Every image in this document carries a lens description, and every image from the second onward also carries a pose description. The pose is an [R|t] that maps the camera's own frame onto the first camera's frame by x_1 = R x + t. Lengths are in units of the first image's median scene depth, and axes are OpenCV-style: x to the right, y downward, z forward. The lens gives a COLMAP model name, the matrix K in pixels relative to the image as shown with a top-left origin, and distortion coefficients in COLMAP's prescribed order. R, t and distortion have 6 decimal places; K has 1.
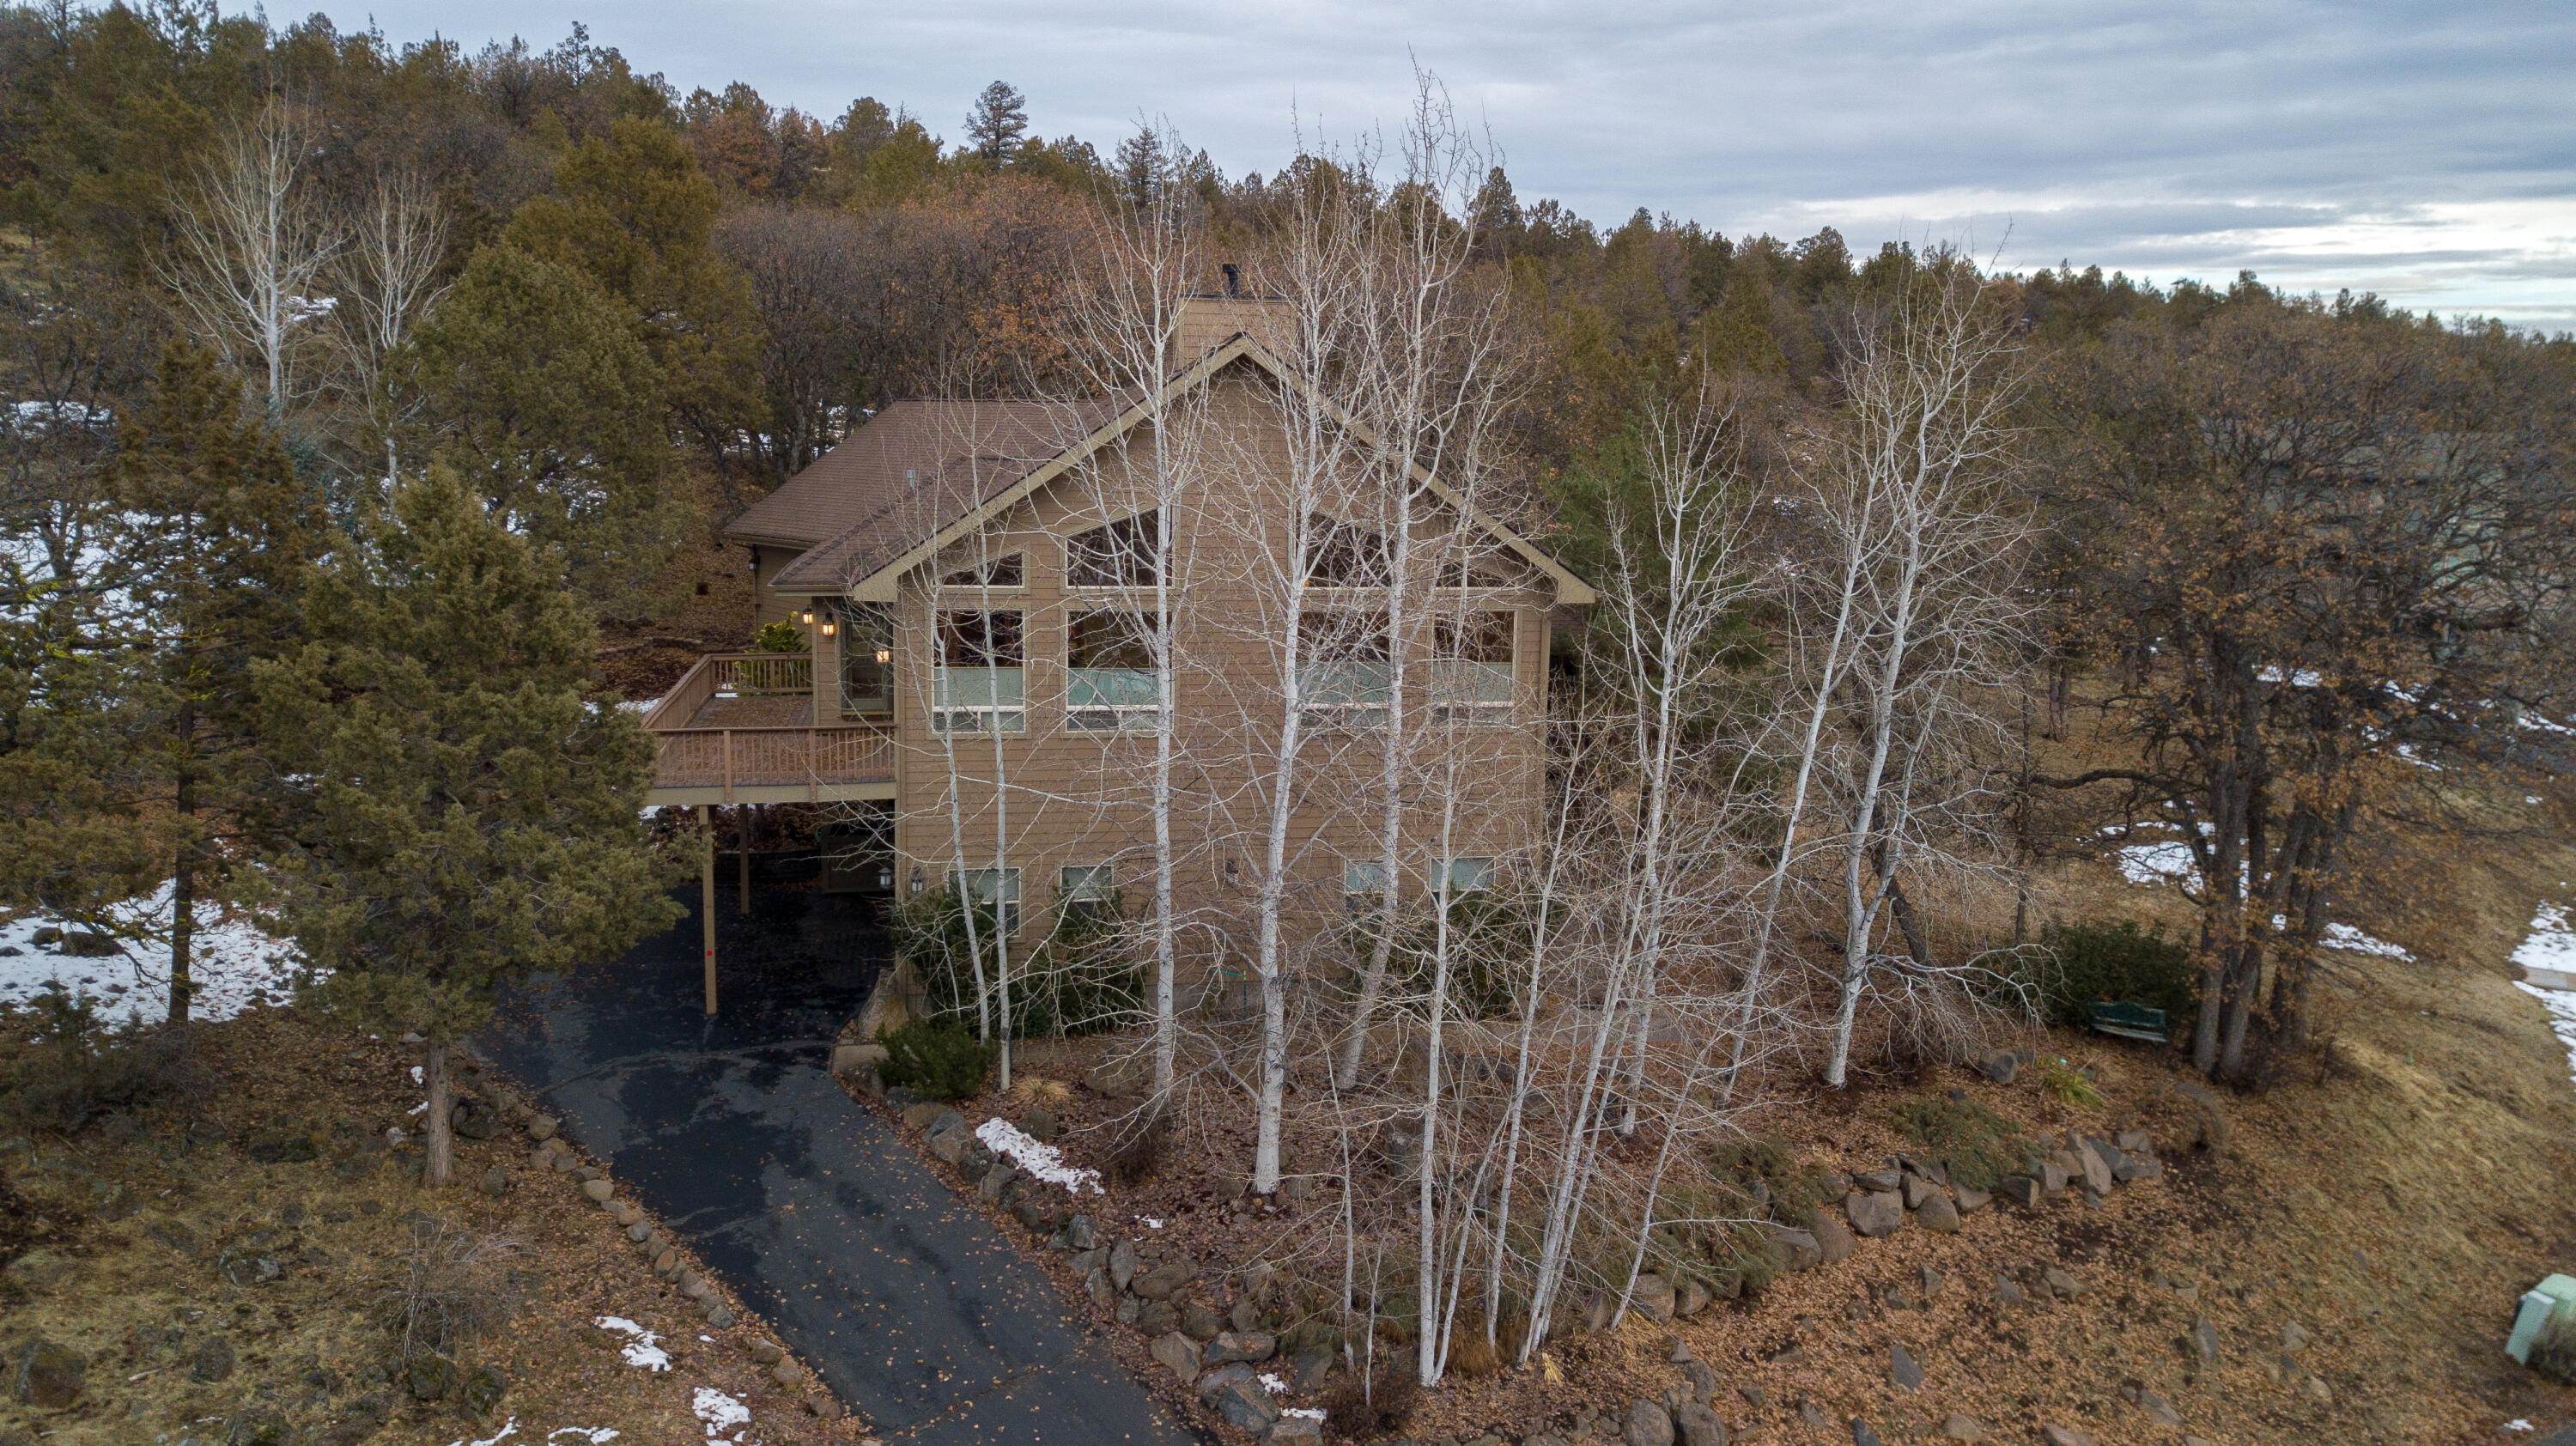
lens RADIAL K [[1981.2, 0, 1285.0], [0, 1981.2, 714.7], [0, 0, 1]] dist [0.017591, -0.018348]
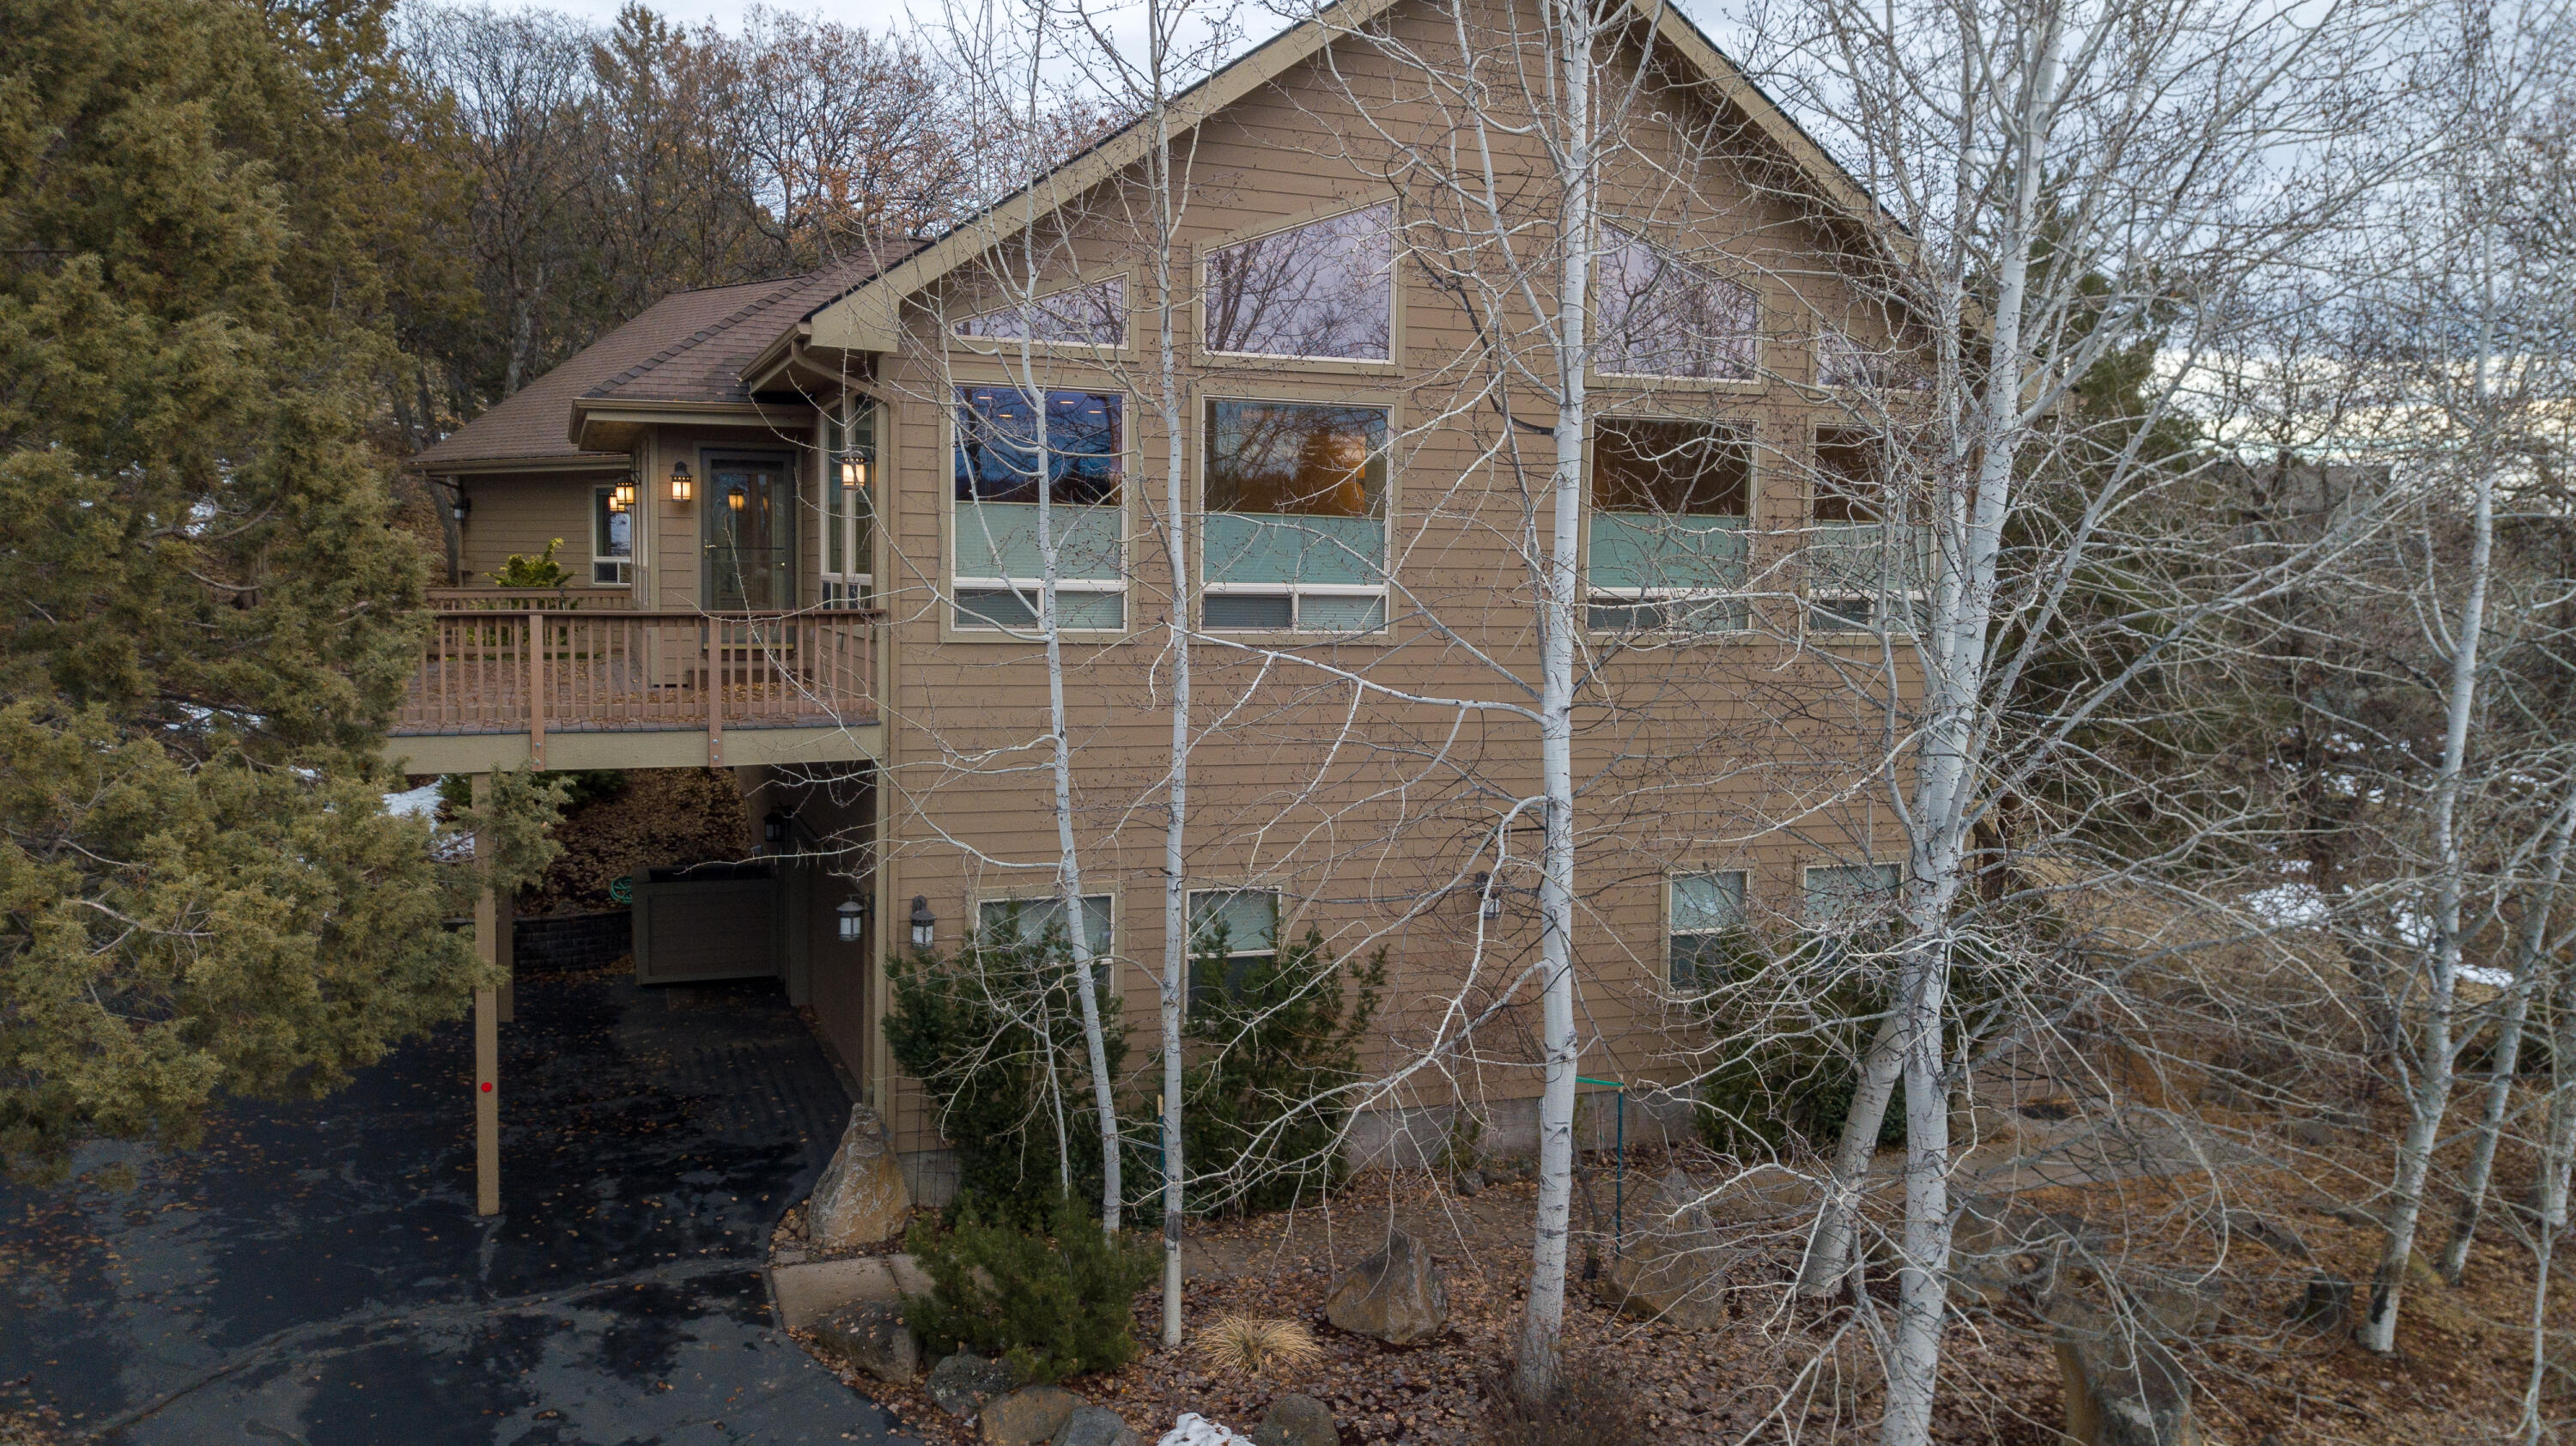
lens RADIAL K [[1981.2, 0, 1291.3], [0, 1981.2, 714.3], [0, 0, 1]] dist [0.017591, -0.018348]
pose [[0.983613, -0.012633, 0.179851, -0.199190], [0.024265, 0.997742, -0.062624, 0.070333], [-0.178653, 0.065961, 0.981699, 0.527047]]
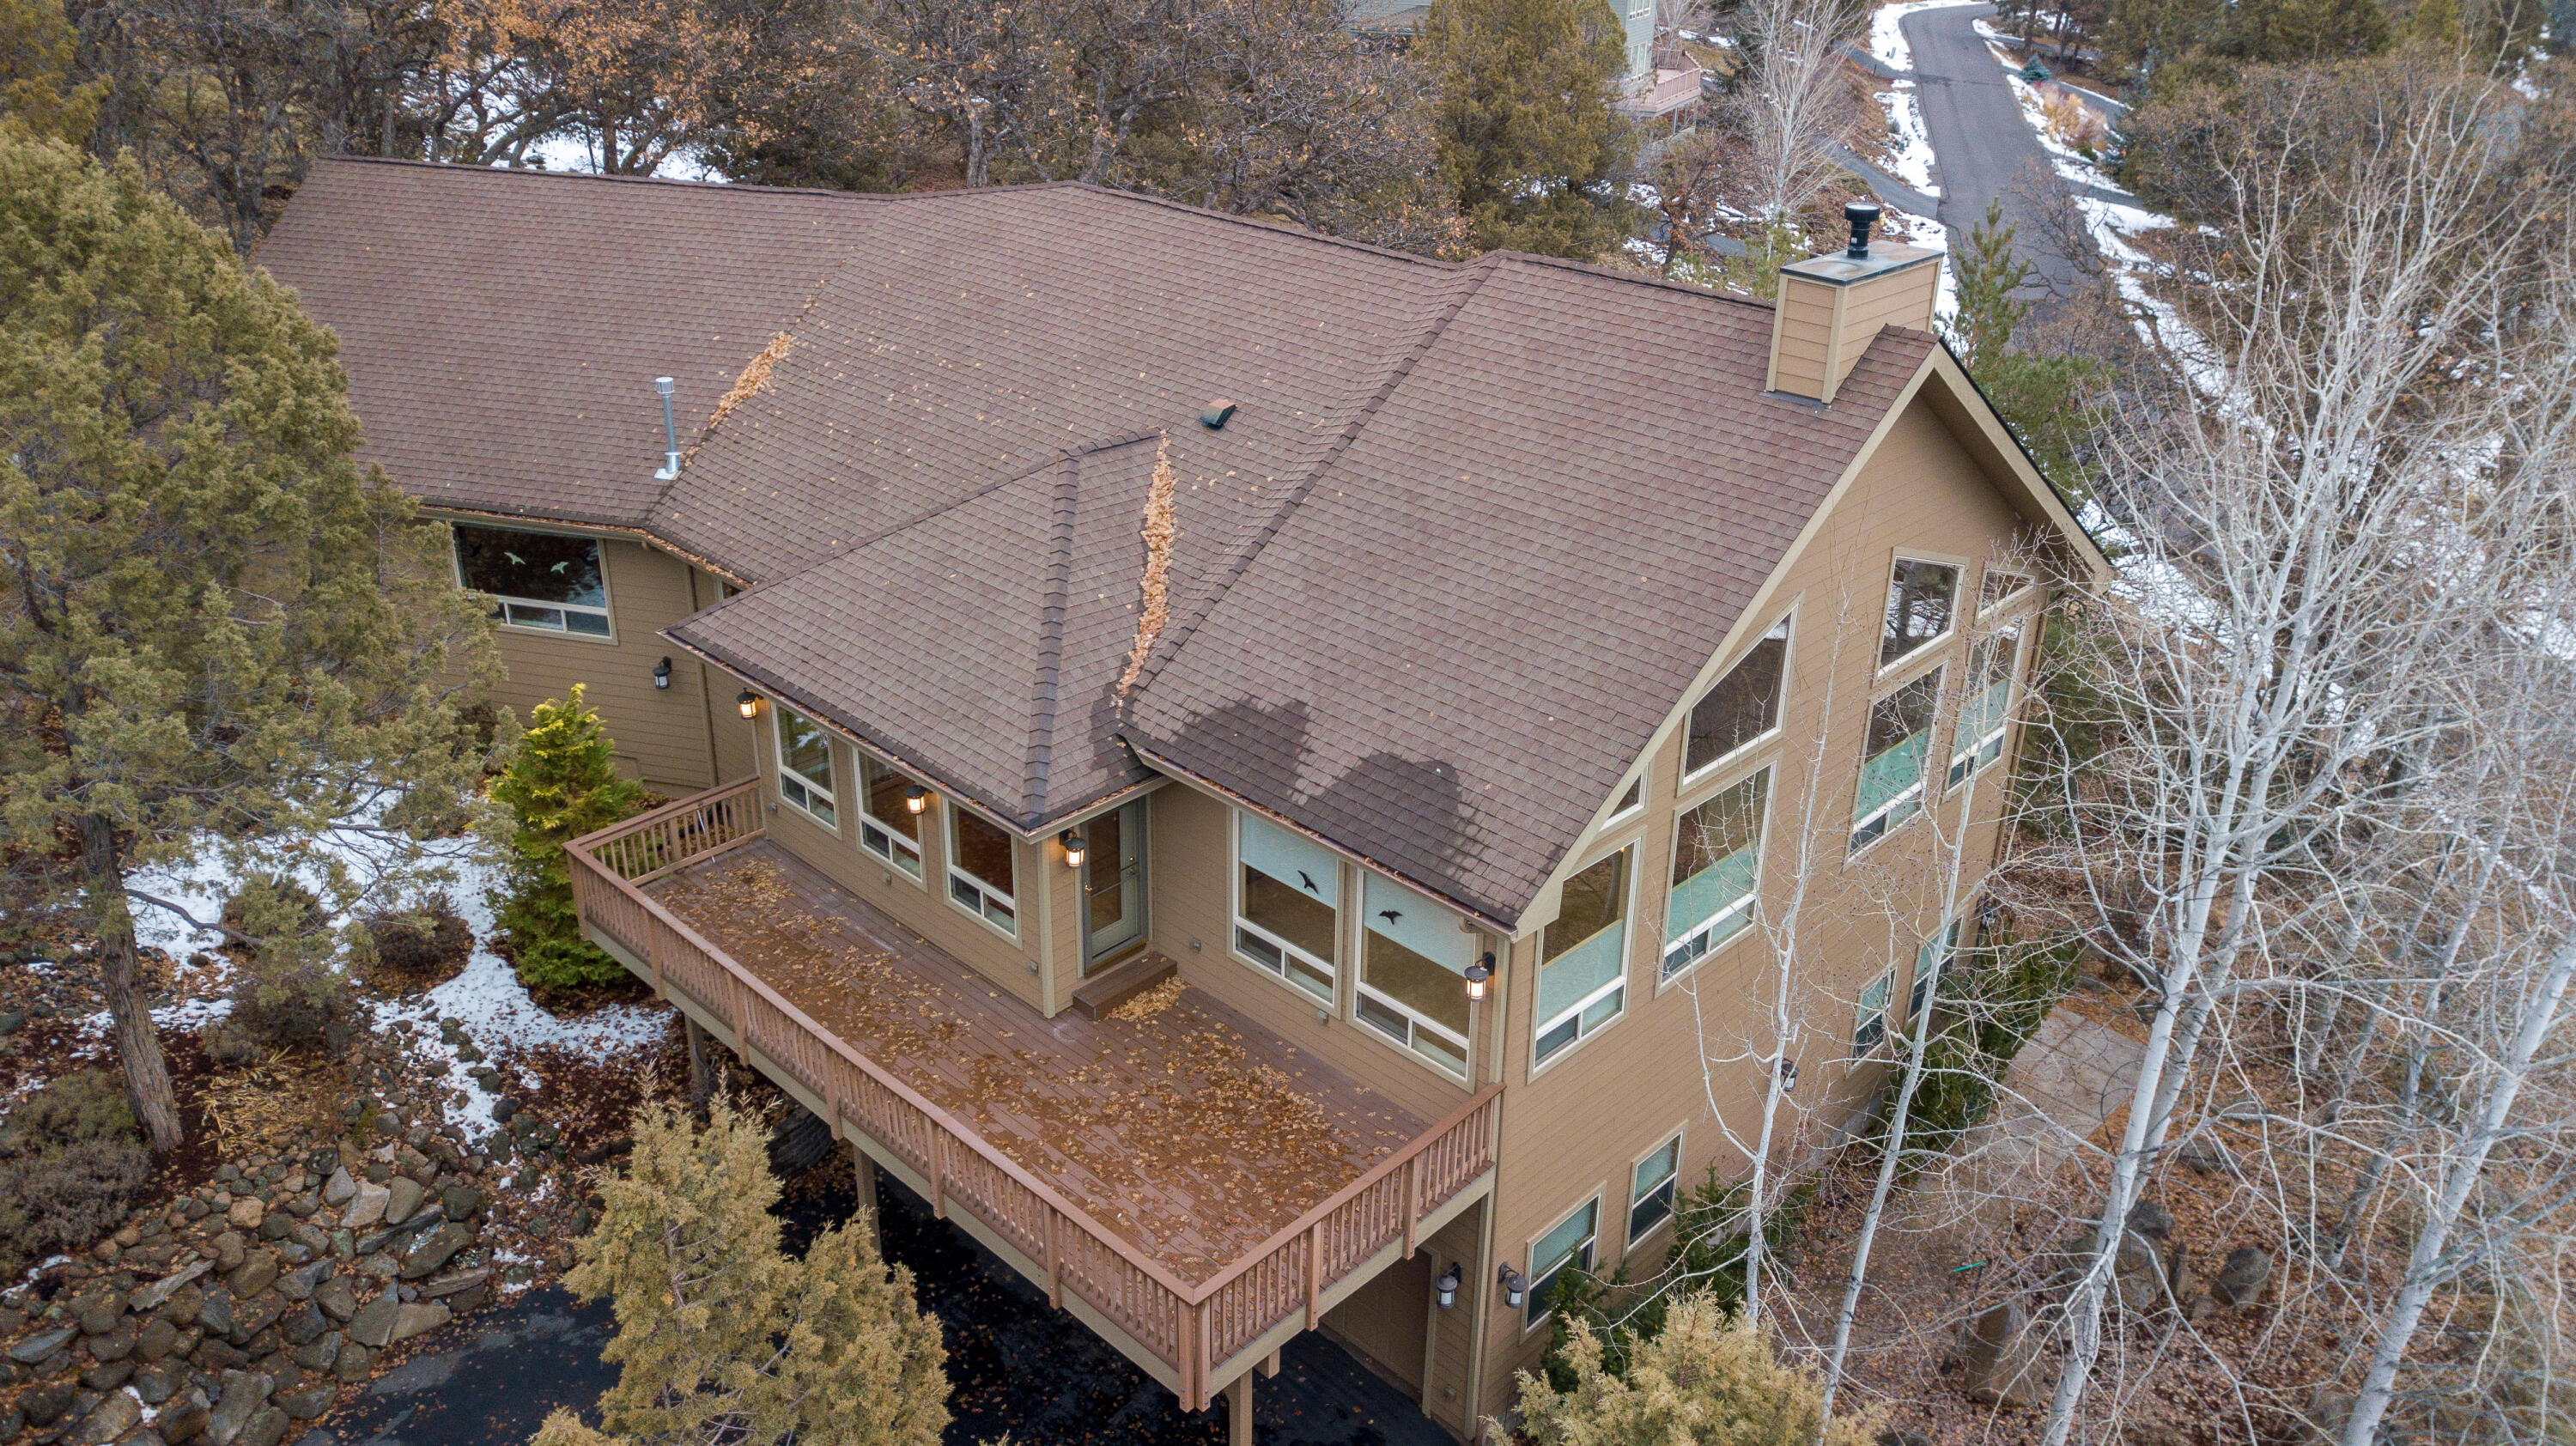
lens RADIAL K [[1981.2, 0, 1292.1], [0, 1981.2, 716.4], [0, 0, 1]] dist [0.017591, -0.018348]
pose [[0.815000, -0.251887, 0.521851, -0.566308], [0.081944, 0.941628, 0.326529, -0.317289], [-0.573638, -0.223358, 0.788068, 0.643177]]
